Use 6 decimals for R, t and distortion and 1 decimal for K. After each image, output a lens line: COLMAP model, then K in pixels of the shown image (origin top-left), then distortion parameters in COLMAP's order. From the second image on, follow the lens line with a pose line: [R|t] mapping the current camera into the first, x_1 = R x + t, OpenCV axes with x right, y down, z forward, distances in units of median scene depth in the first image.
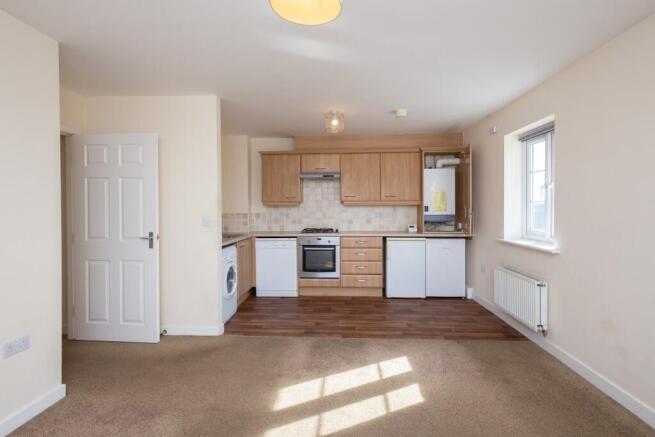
lens RADIAL K [[324.7, 0, 327.1], [0, 324.7, 210.7], [0, 0, 1]] dist [0.007650, -0.000403]
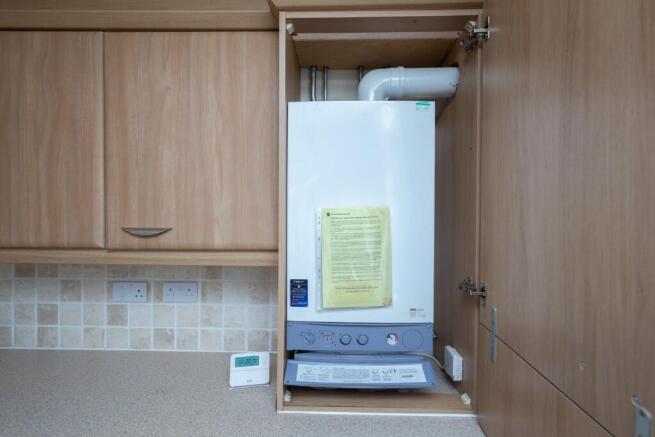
lens RADIAL K [[324.7, 0, 327.1], [0, 324.7, 210.7], [0, 0, 1]] dist [0.007650, -0.000403]
pose [[0.998786, 0.002969, 0.049175, 0.308763], [-0.002110, 0.999844, -0.017530, -0.053090], [-0.049219, 0.017404, 0.998636, 0.778762]]
